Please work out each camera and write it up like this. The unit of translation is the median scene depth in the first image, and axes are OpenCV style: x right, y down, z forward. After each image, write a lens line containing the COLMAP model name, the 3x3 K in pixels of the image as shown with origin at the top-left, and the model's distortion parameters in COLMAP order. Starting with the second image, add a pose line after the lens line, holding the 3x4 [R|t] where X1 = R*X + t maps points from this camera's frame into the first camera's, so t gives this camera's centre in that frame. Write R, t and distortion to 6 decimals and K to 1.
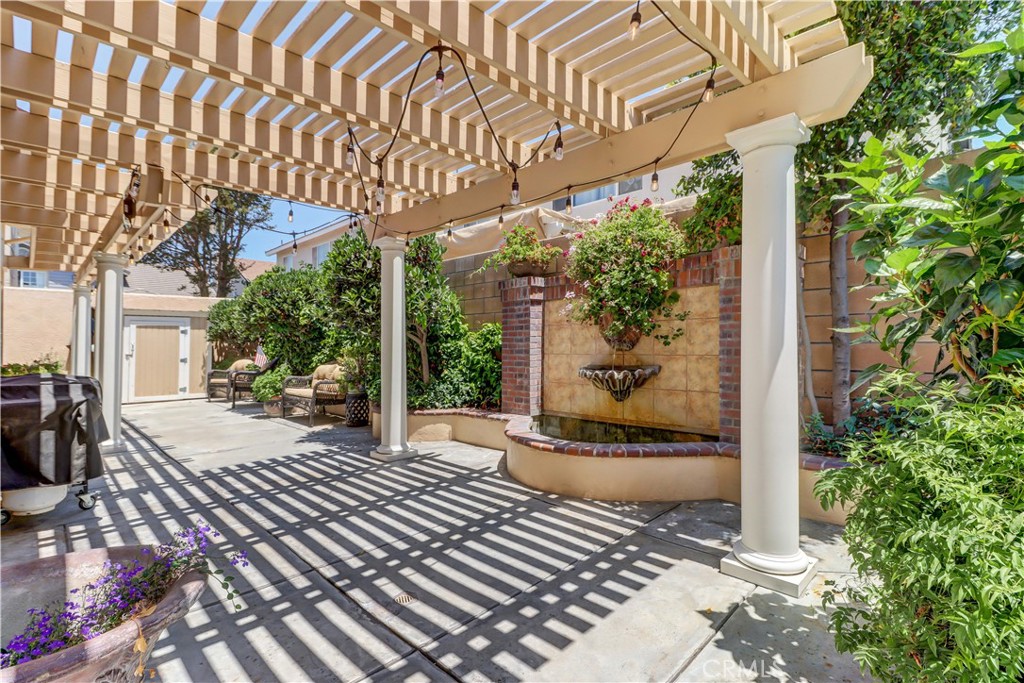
lens RADIAL K [[473.4, 0, 518.1], [0, 473.4, 337.8], [0, 0, 1]] dist [0.013130, -0.002800]
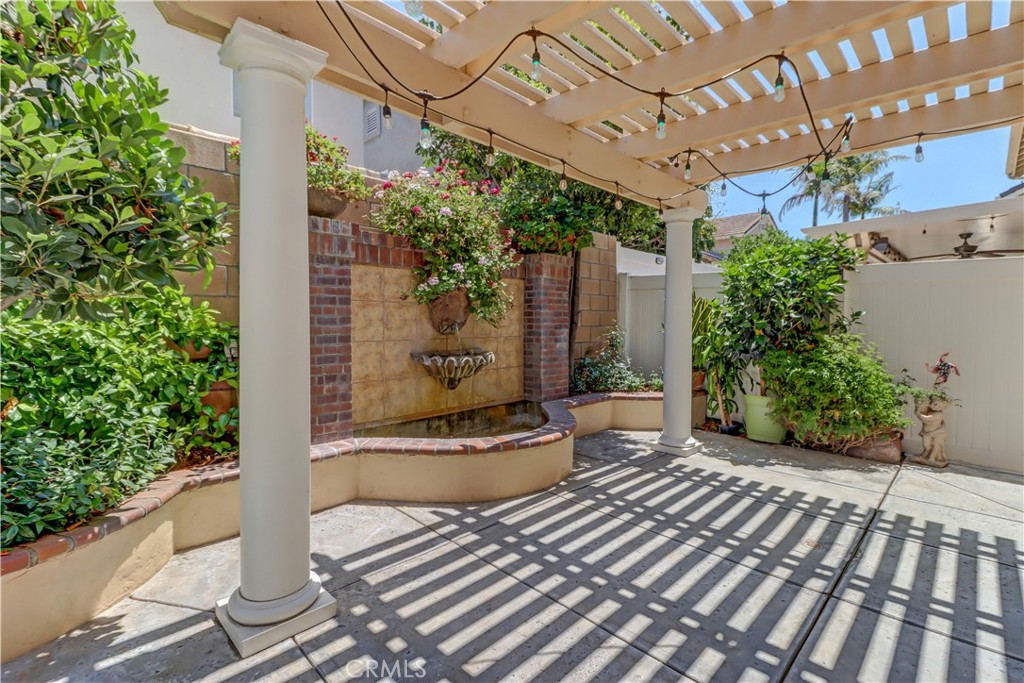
lens RADIAL K [[473.4, 0, 514.3], [0, 473.4, 345.0], [0, 0, 1]] dist [0.013130, -0.002800]
pose [[-0.001321, -0.039852, 0.999205, -0.965102], [-0.018143, 0.999042, 0.039822, 0.011331], [-0.999835, -0.018076, -0.002042, 1.190402]]
